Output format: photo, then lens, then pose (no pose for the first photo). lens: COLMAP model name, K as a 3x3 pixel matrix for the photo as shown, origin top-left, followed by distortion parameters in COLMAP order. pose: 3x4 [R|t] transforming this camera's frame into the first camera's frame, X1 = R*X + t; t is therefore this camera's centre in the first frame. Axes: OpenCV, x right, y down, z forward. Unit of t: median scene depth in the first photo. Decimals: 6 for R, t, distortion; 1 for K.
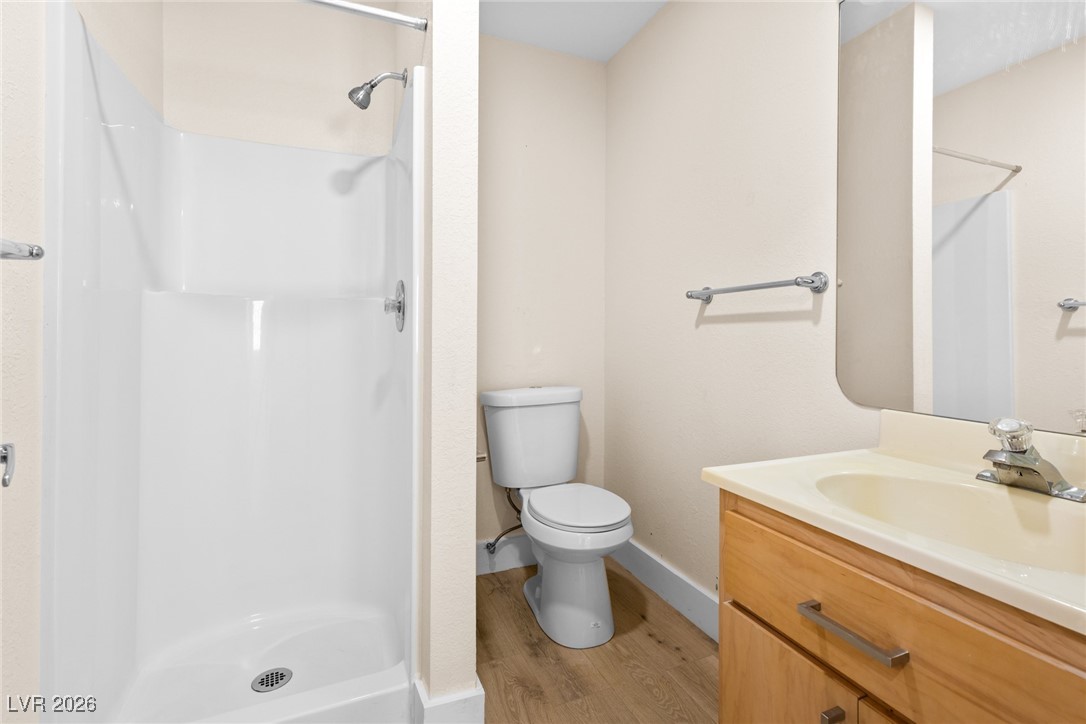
lens RADIAL K [[487.5, 0, 546.6], [0, 487.5, 336.9], [0, 0, 1]] dist [0.004223, 0.000447]
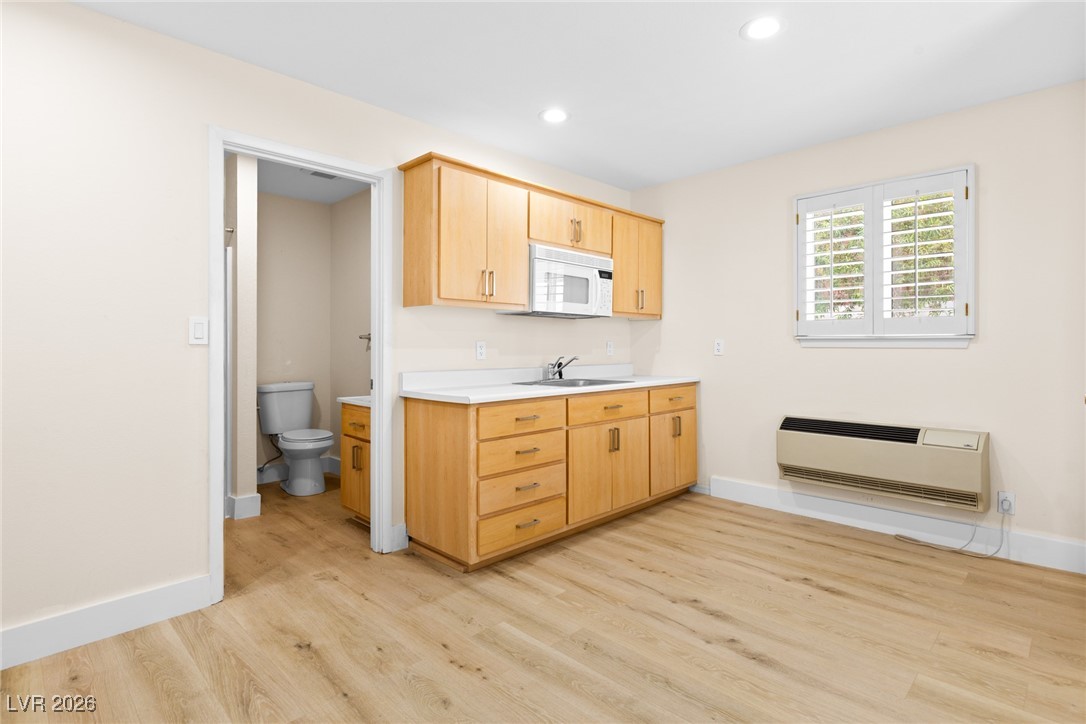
lens RADIAL K [[538.2, 0, 547.9], [0, 538.2, 343.0], [0, 0, 1]] dist [-0.001305, -0.000776]
pose [[0.922950, -0.004049, 0.384898, 0.117474], [0.005221, 0.999984, -0.002000, -0.042753], [-0.384883, 0.003855, 0.922957, -1.424354]]
